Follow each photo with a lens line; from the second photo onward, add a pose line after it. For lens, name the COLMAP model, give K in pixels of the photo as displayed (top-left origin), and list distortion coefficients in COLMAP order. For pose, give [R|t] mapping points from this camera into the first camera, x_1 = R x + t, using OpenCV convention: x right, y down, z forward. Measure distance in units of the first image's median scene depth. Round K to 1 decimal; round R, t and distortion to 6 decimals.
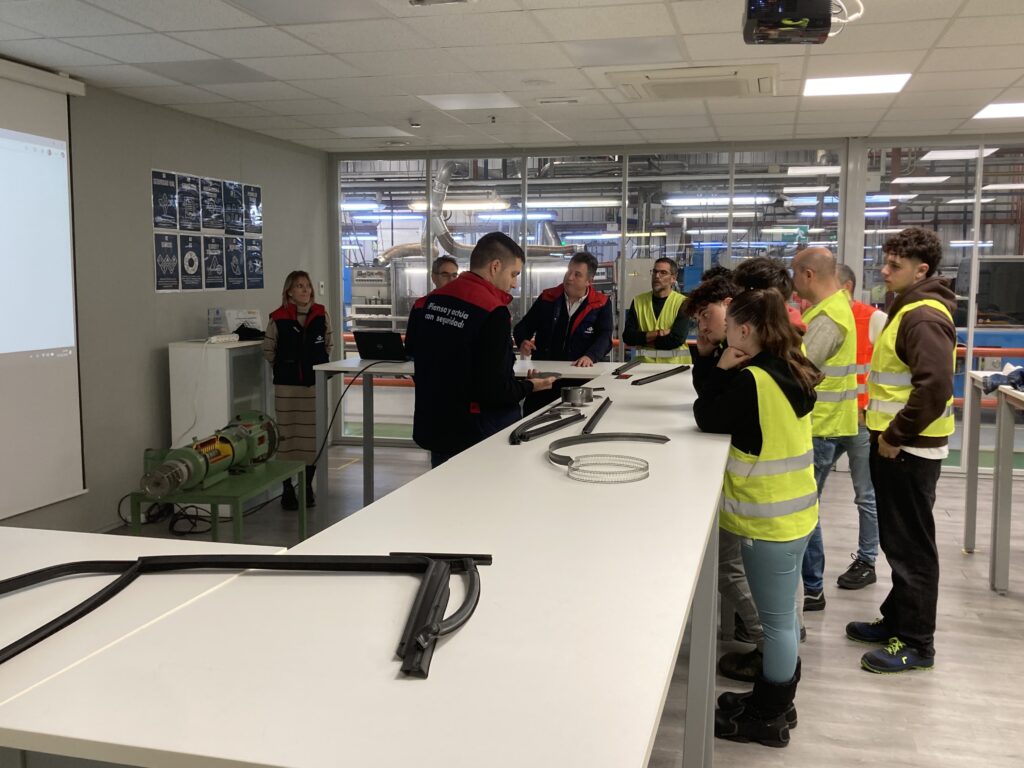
lens RADIAL K [[996.4, 0, 512.0], [0, 996.4, 384.0], [0, 0, 1]] dist [0.011493, 0.001892]
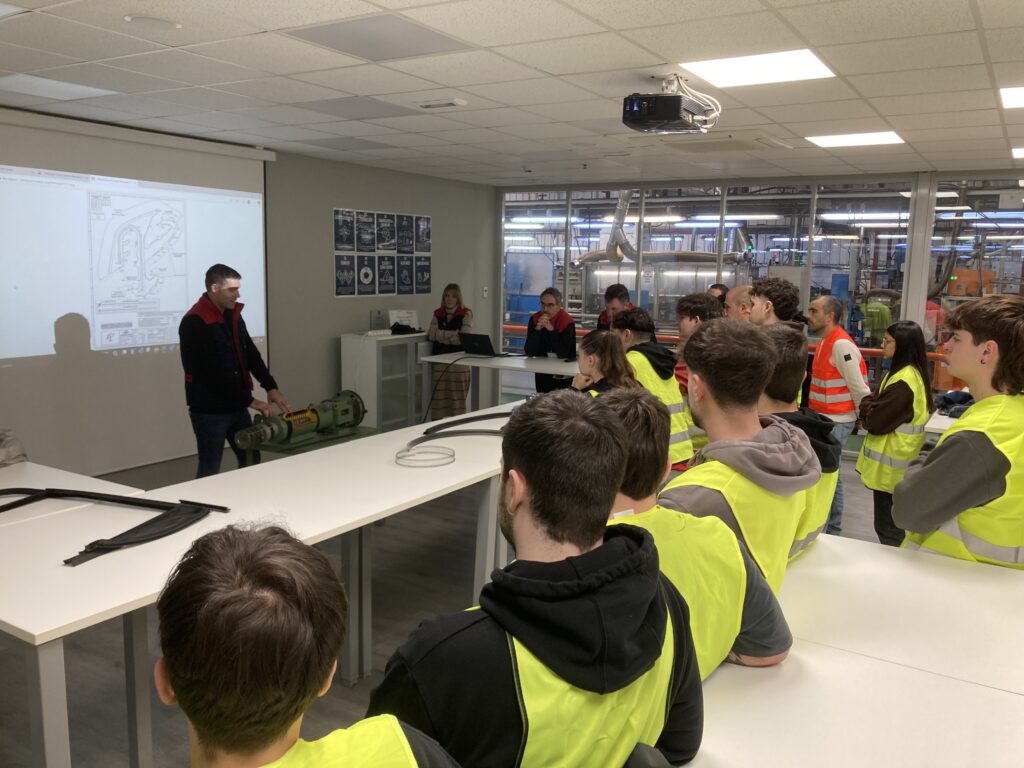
lens RADIAL K [[841.3, 0, 512.0], [0, 841.3, 384.0], [0, 0, 1]] dist [0.125135, -0.303225]
pose [[0.955529, 0.057132, -0.289310, 0.213459], [-0.047304, 0.998045, 0.040855, -0.029273], [0.291079, -0.025353, 0.956363, -0.057840]]
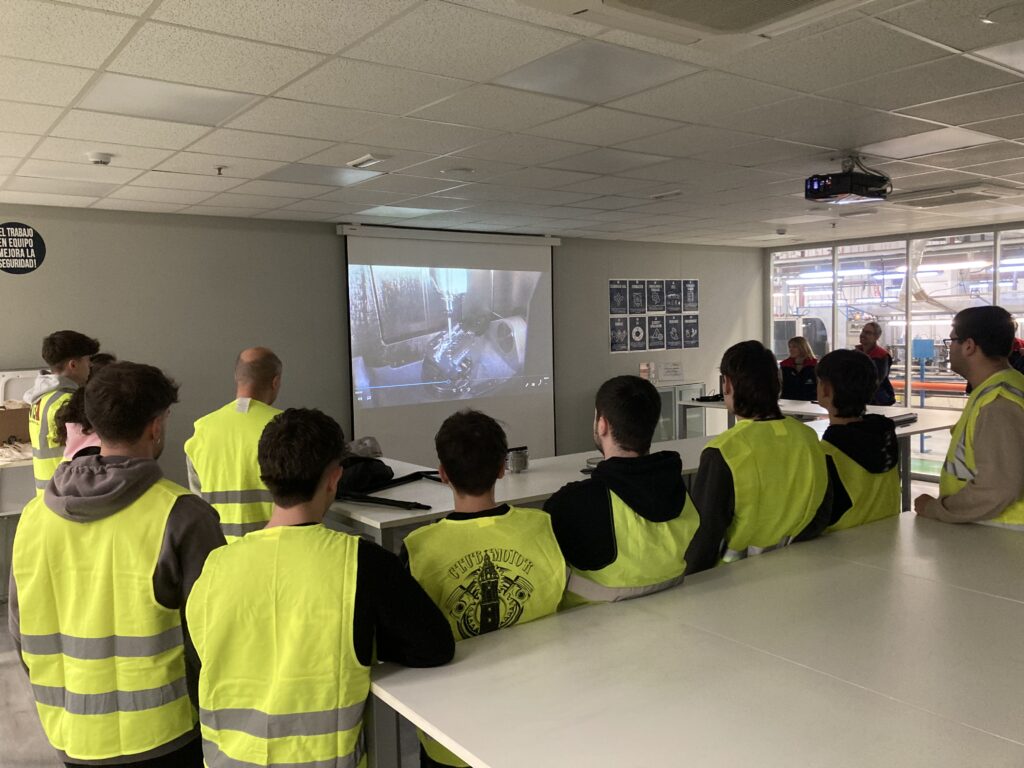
lens RADIAL K [[841.3, 0, 512.0], [0, 841.3, 384.0], [0, 0, 1]] dist [0.125135, -0.303225]
pose [[0.785951, 0.019531, -0.617980, 0.353436], [-0.038434, 0.999111, -0.017305, -0.010074], [0.617093, 0.037352, 0.786003, -0.180939]]
